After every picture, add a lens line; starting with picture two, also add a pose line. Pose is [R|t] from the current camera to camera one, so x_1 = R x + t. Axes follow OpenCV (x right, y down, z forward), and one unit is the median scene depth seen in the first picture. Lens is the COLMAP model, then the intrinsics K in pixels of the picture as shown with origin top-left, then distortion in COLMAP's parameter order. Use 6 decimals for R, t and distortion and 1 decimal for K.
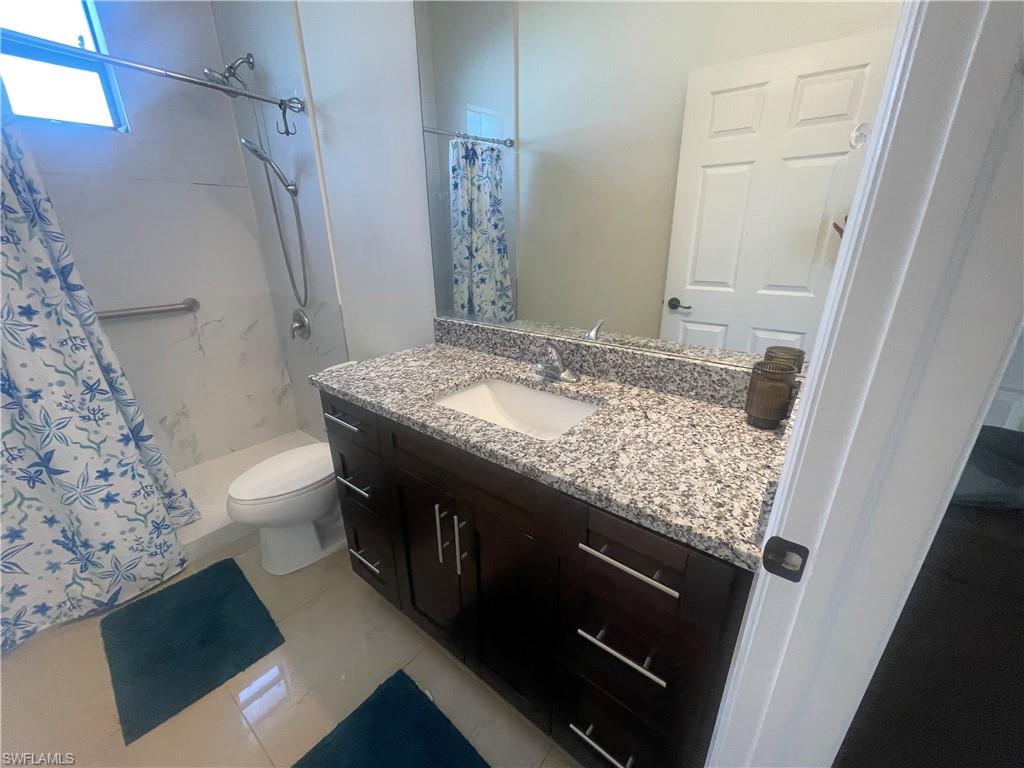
lens RADIAL K [[412.9, 0, 508.1], [0, 412.9, 390.3], [0, 0, 1]] dist [0.006203, -0.002682]
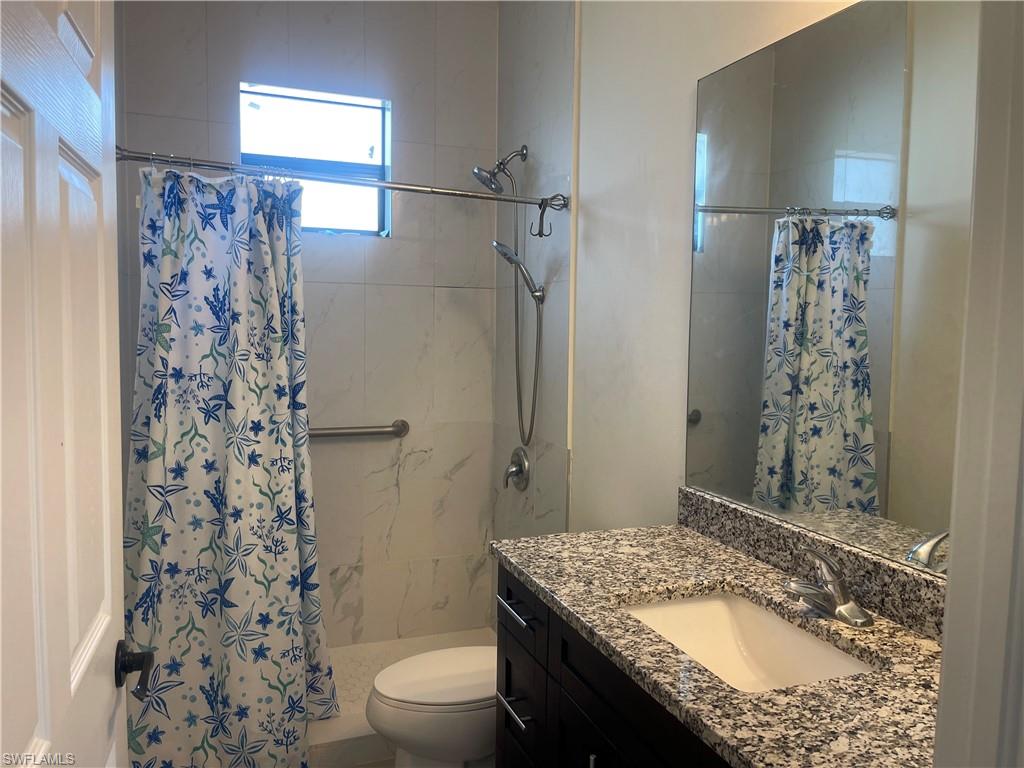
lens RADIAL K [[742.8, 0, 499.3], [0, 742.8, 379.8], [0, 0, 1]] dist [0.057464, -0.067934]
pose [[0.861129, 0.056507, -0.505237, 0.193655], [-0.202321, 0.949806, -0.238609, 0.006025], [0.466394, 0.307693, 0.829338, -0.206478]]
